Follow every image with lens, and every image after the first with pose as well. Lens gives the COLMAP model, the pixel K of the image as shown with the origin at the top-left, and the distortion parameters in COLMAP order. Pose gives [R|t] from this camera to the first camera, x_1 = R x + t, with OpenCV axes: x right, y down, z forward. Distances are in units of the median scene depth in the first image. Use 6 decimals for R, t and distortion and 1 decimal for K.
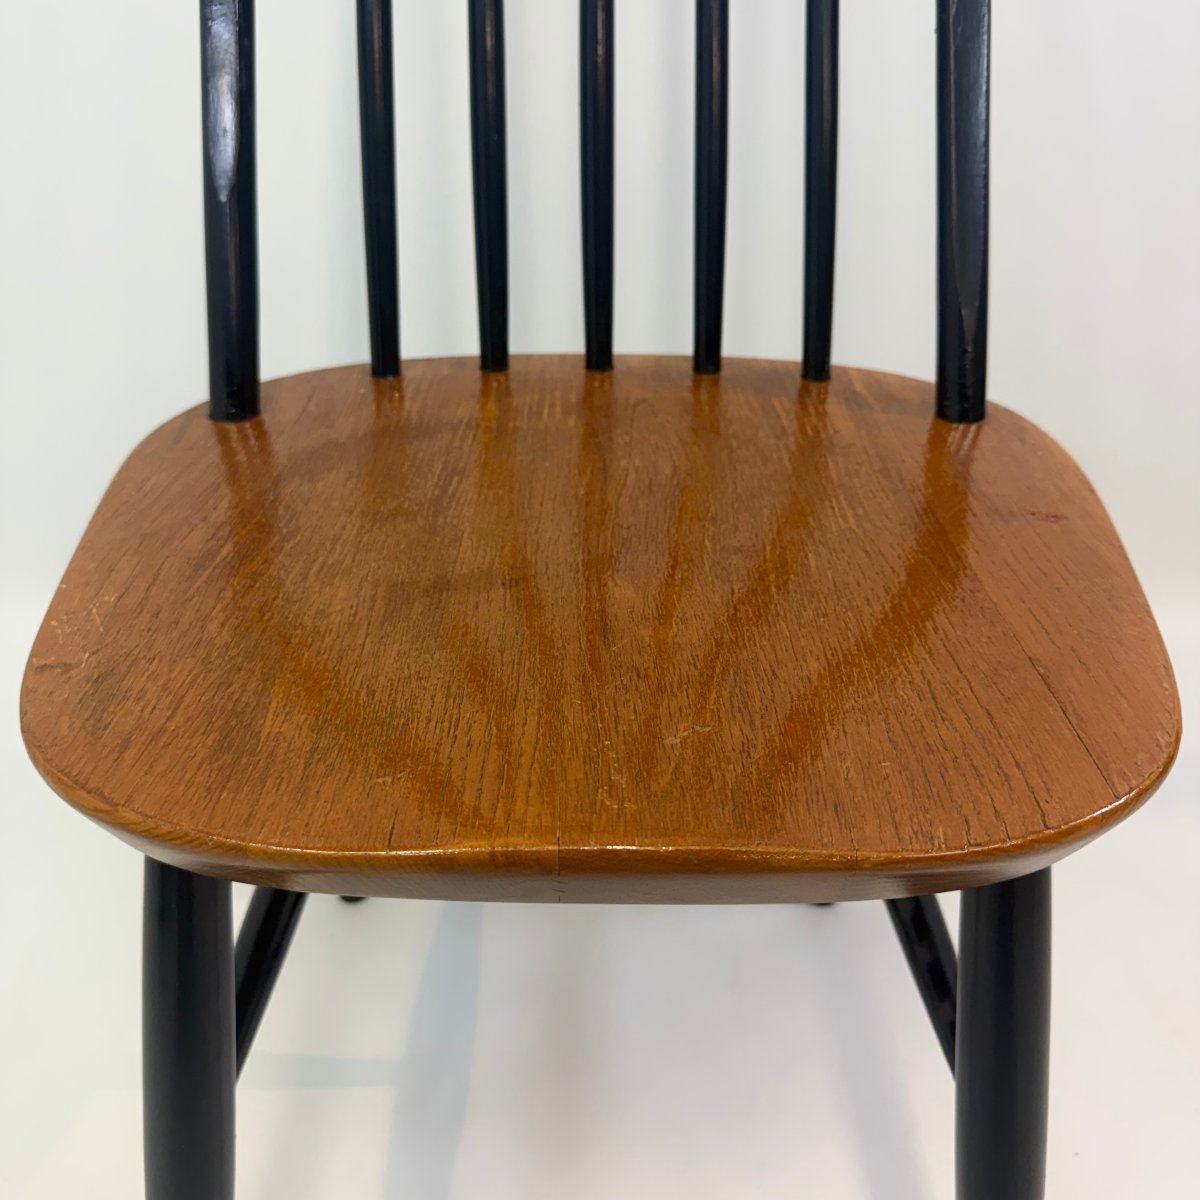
lens RADIAL K [[1129.1, 0, 599.5], [0, 1129.1, 600.6], [0, 0, 1]] dist [-0.002351, -0.000811]
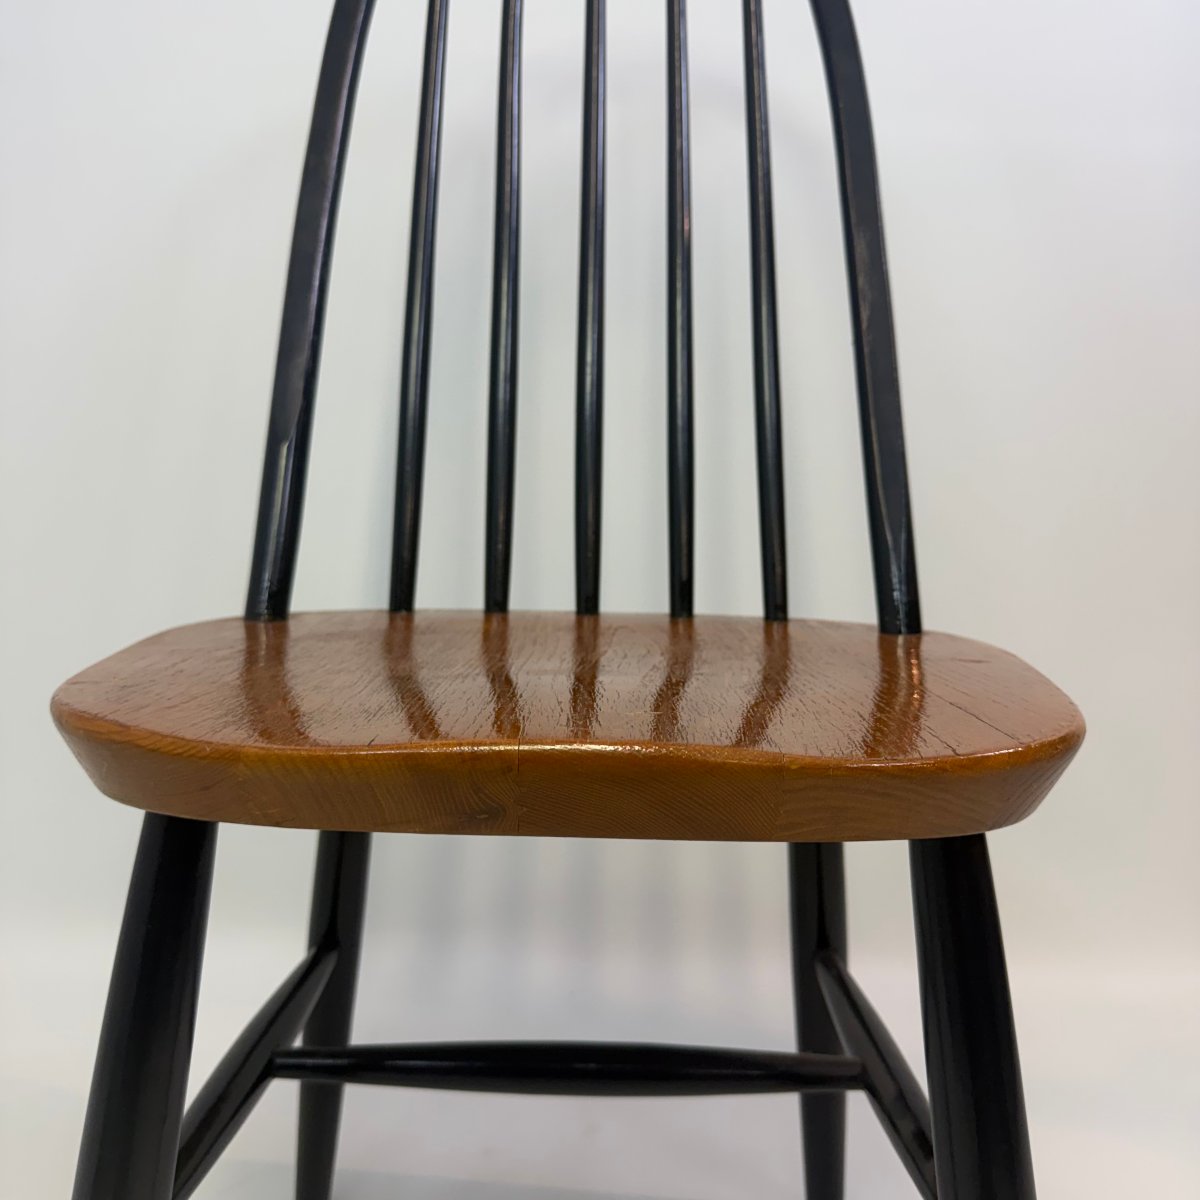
lens RADIAL K [[1129.1, 0, 599.5], [0, 1129.1, 600.6], [0, 0, 1]] dist [-0.002351, -0.000811]
pose [[0.999669, 0.021831, -0.013619, 0.031932], [-0.025584, 0.899708, -0.435742, 0.323349], [0.002741, 0.435947, 0.899968, -0.041737]]
